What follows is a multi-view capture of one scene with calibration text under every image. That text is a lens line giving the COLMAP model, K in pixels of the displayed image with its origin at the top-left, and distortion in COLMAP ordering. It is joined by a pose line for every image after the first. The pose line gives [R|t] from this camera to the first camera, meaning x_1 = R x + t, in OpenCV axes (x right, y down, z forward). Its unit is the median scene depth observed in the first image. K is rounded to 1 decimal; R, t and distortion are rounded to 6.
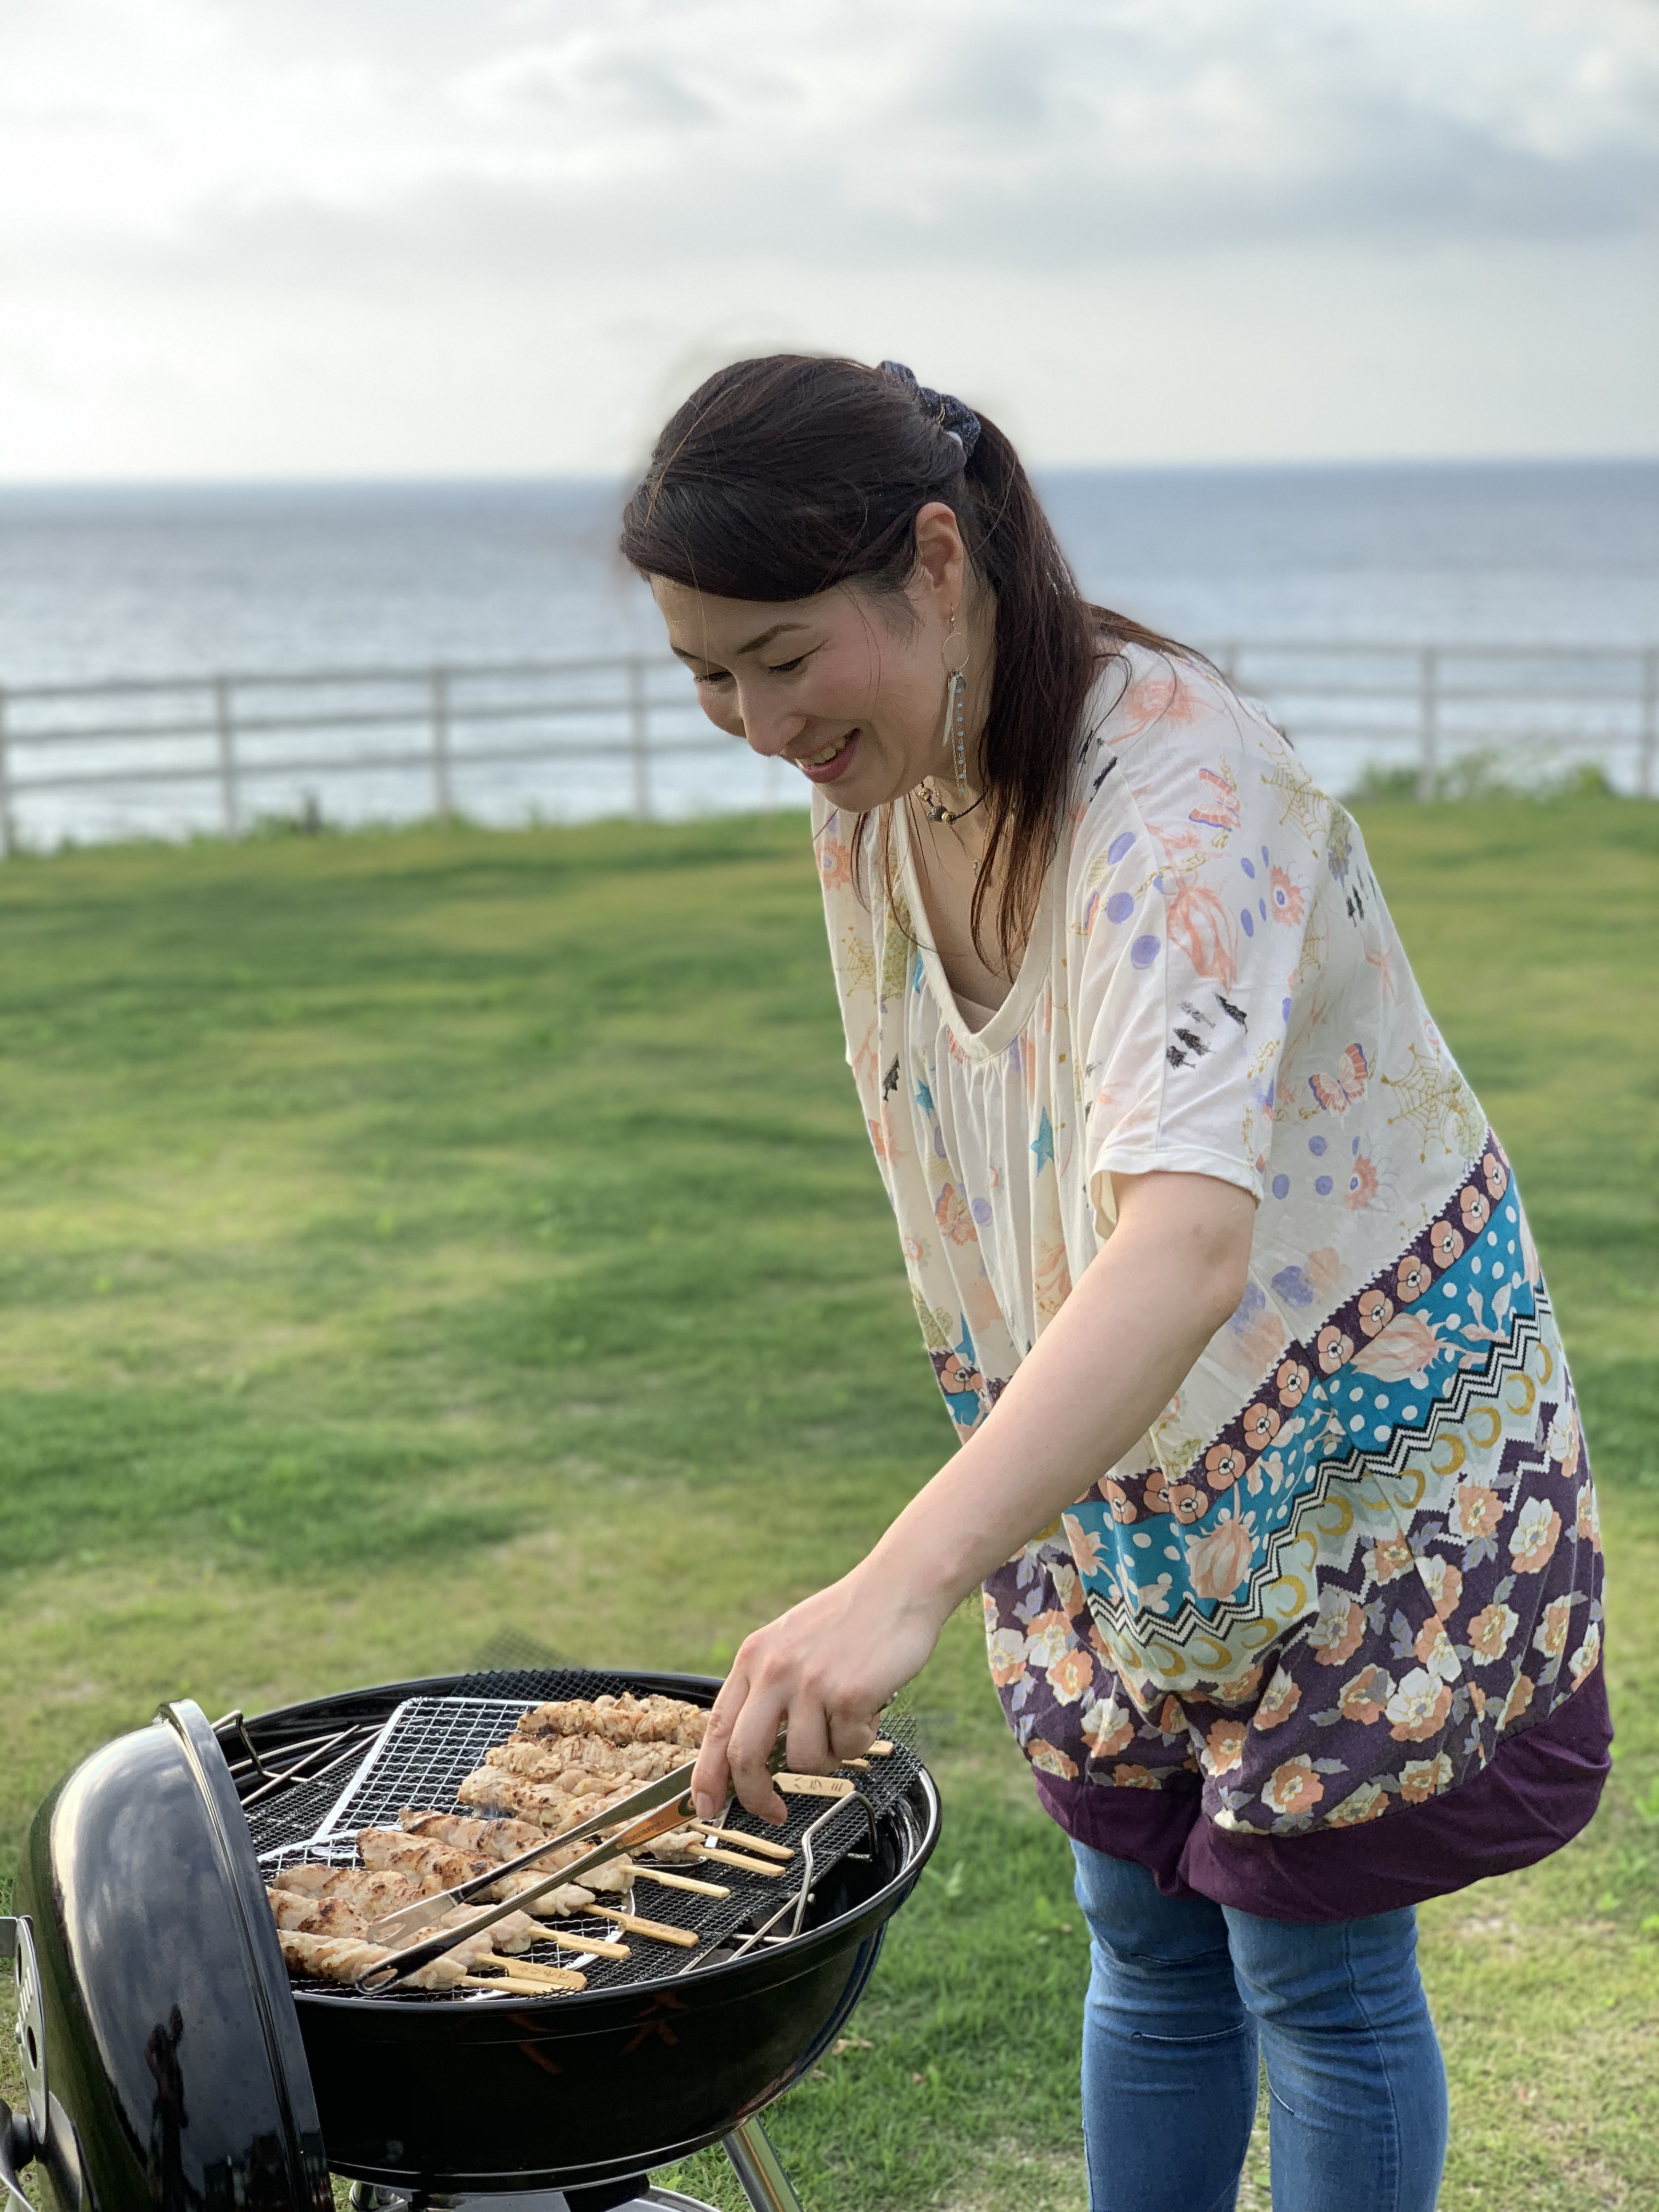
lens RADIAL K [[3386.0, 0, 829.5], [0, 3386.0, 1106.0], [0, 0, 1]] dist [0.014058, 0.078458]
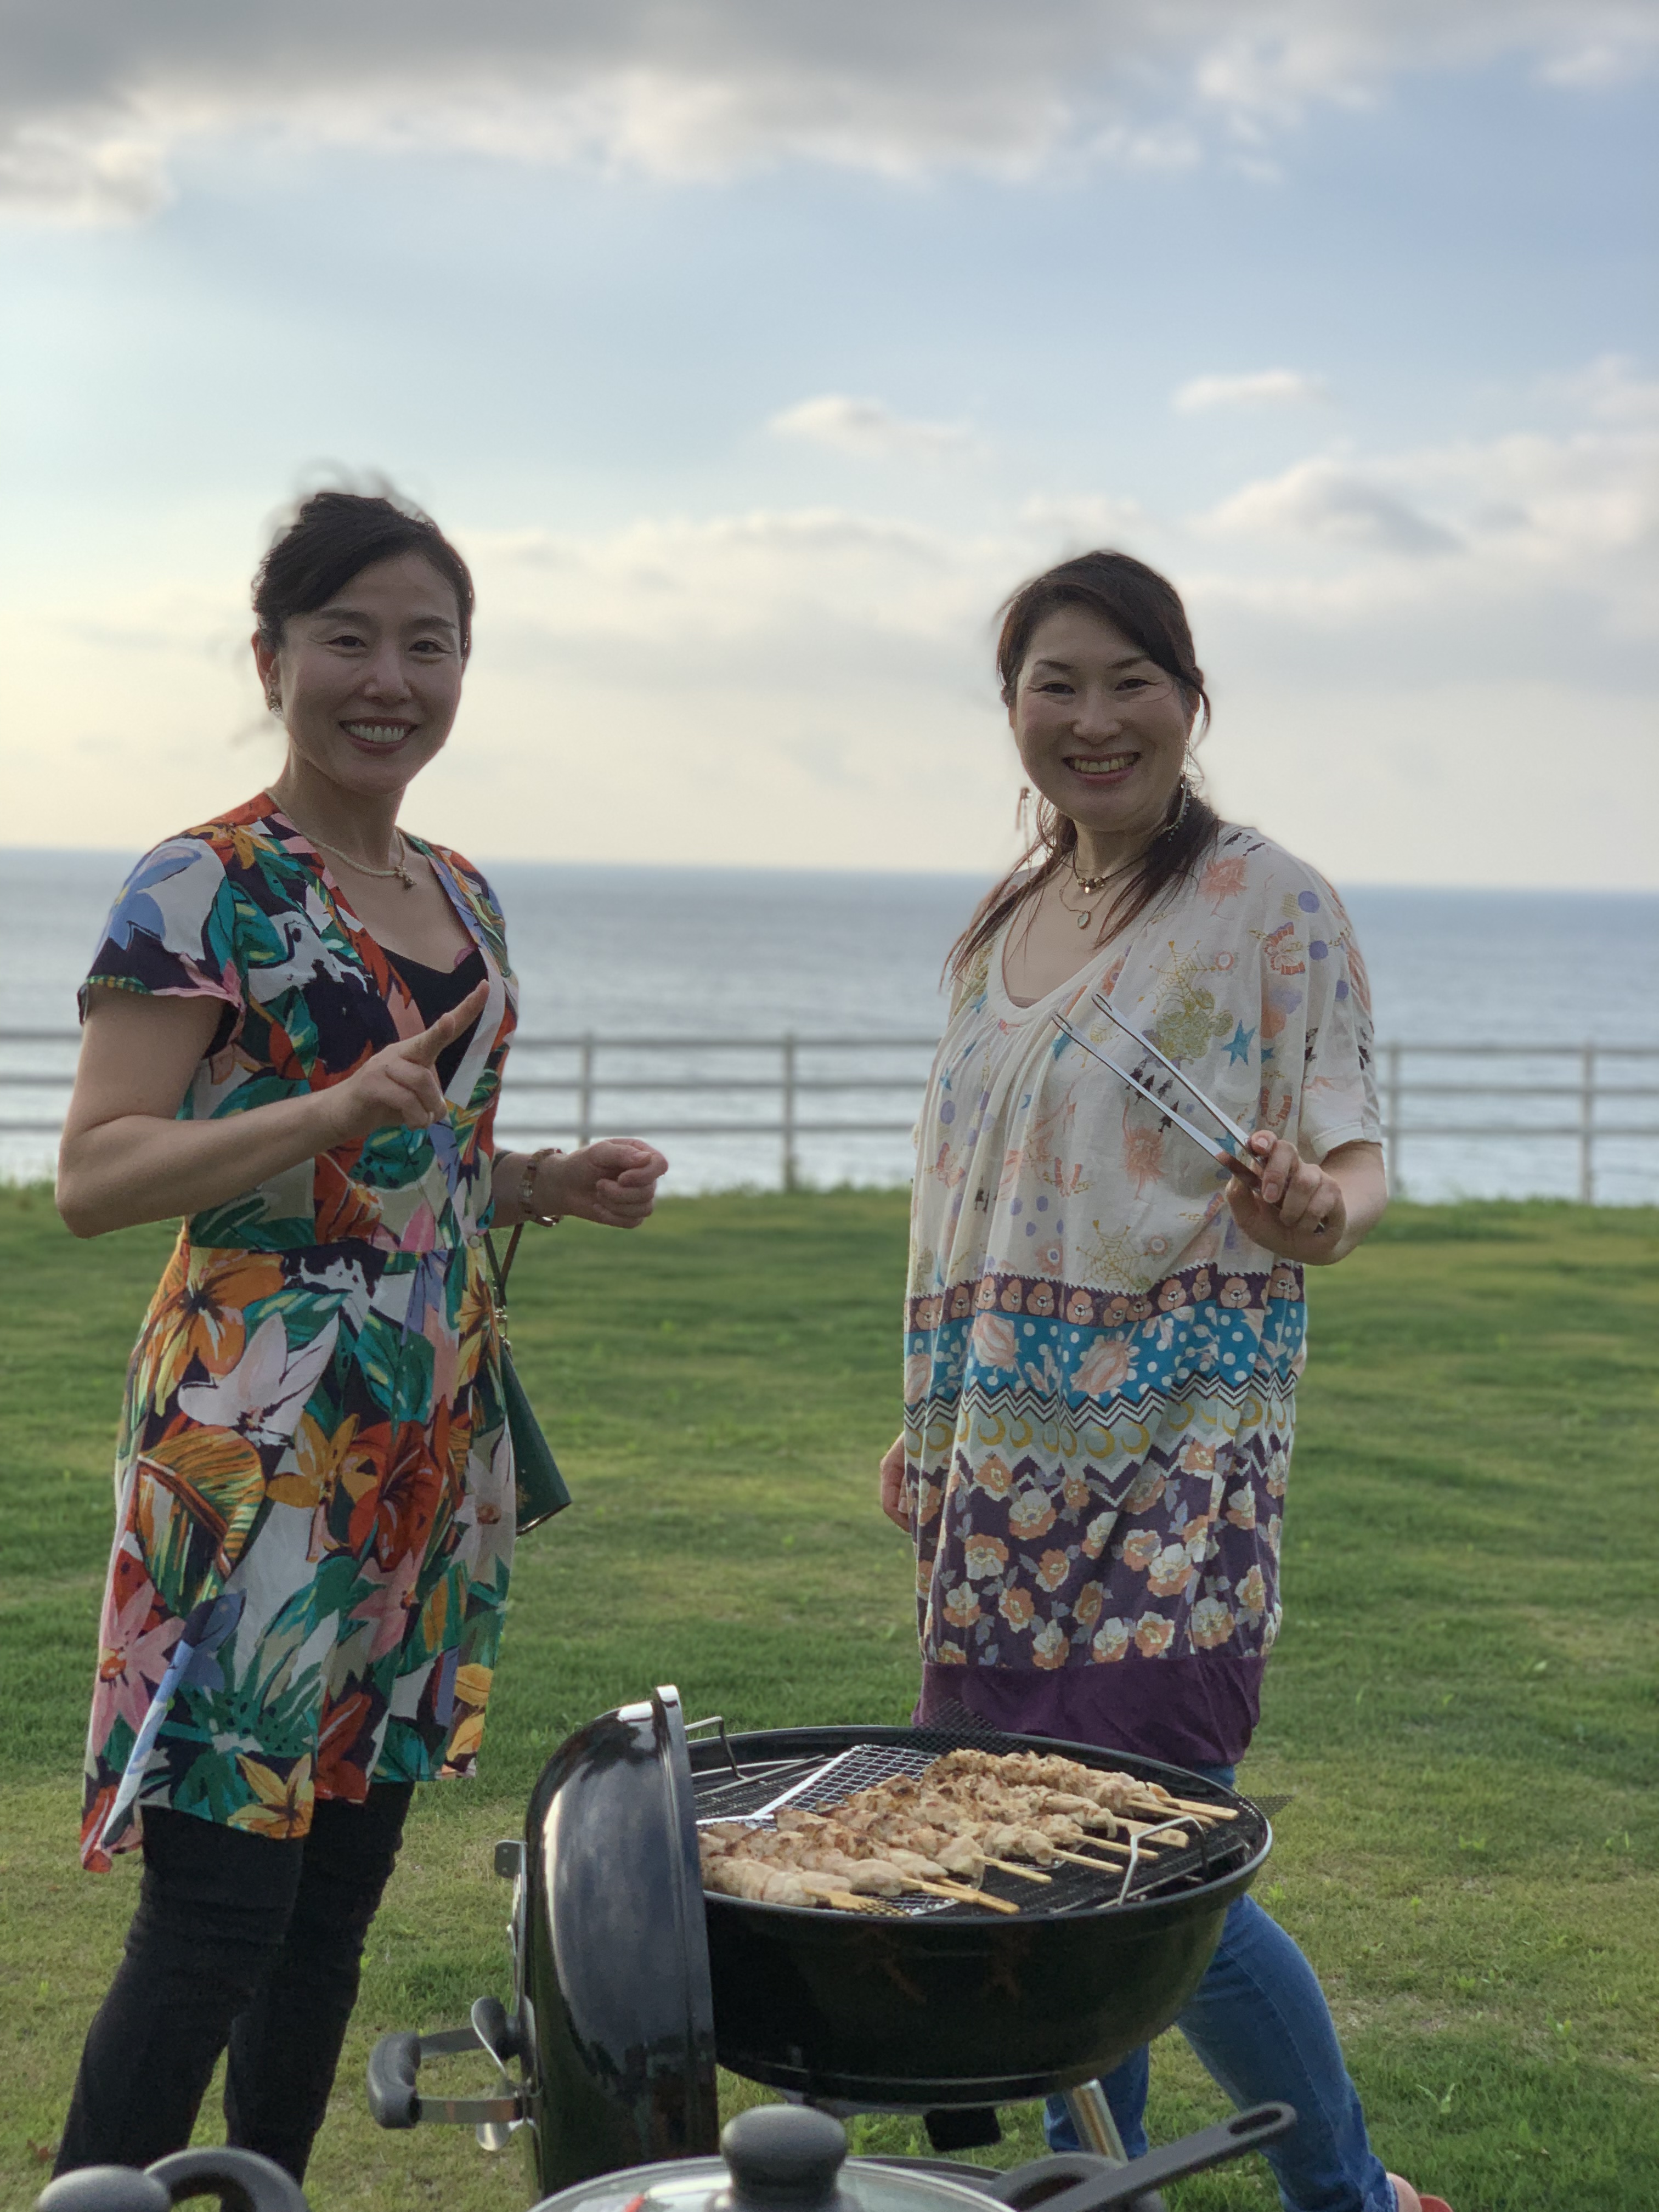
lens RADIAL K [[3386.0, 0, 829.5], [0, 3386.0, 1106.0], [0, 0, 1]] dist [0.014058, 0.078458]
pose [[0.968975, 0.052003, -0.241624, 0.059637], [-0.080657, 0.990625, -0.110253, 0.032965], [0.233626, 0.126321, 0.964086, -0.082830]]
